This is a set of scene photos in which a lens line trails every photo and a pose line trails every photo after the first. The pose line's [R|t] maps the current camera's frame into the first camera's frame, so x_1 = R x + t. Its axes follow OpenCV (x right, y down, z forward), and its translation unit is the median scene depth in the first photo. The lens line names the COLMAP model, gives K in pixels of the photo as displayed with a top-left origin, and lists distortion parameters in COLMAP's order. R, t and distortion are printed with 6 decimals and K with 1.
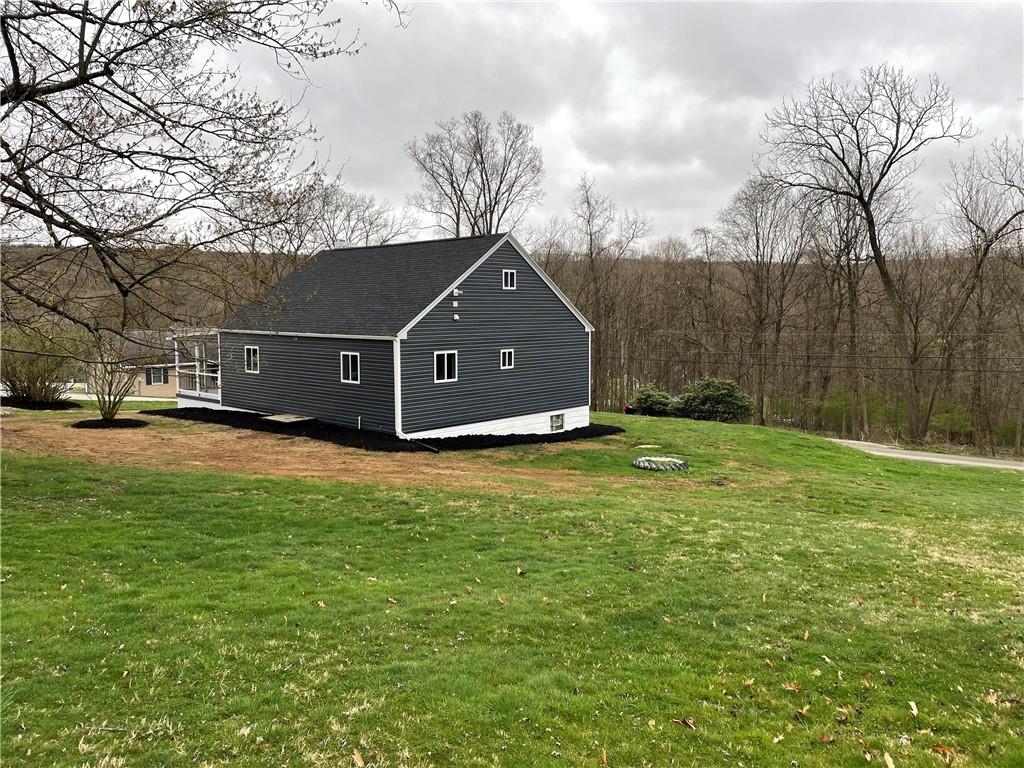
lens RADIAL K [[785.6, 0, 512.0], [0, 785.6, 384.0], [0, 0, 1]] dist [0.002754, 0.000330]
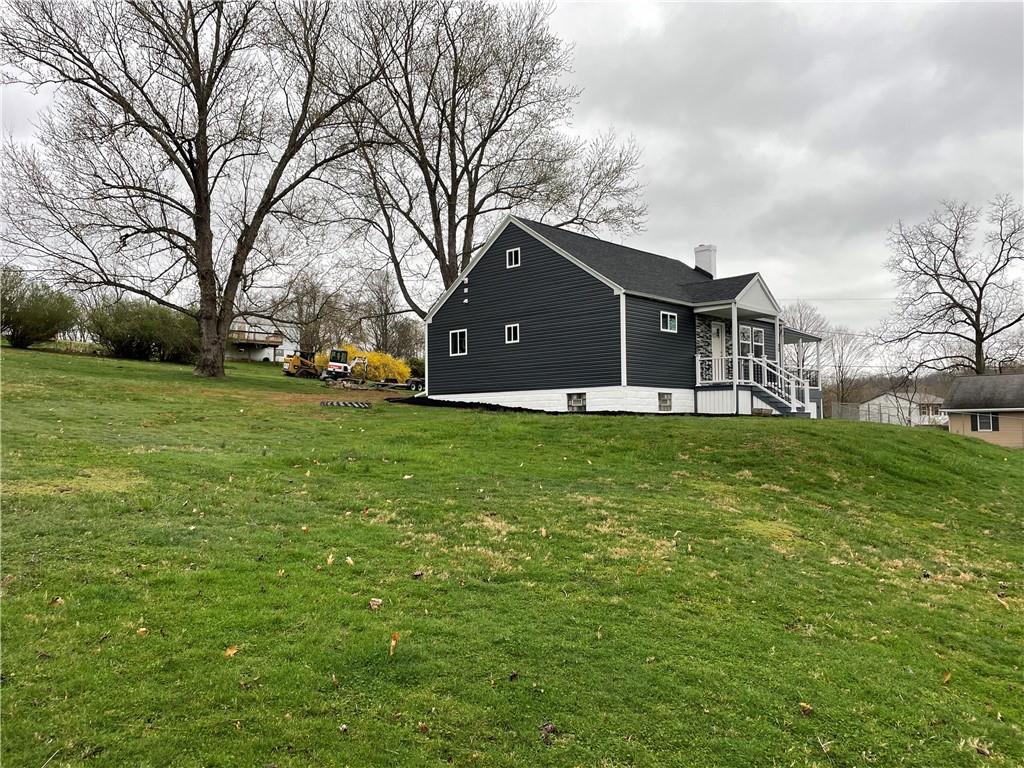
lens RADIAL K [[785.6, 0, 512.0], [0, 785.6, 384.0], [0, 0, 1]] dist [0.002754, 0.000330]
pose [[-0.028324, -0.053052, -0.998190, 0.917617], [-0.087503, 0.994889, -0.050394, 0.077732], [0.995761, 0.085918, -0.032821, 0.923651]]
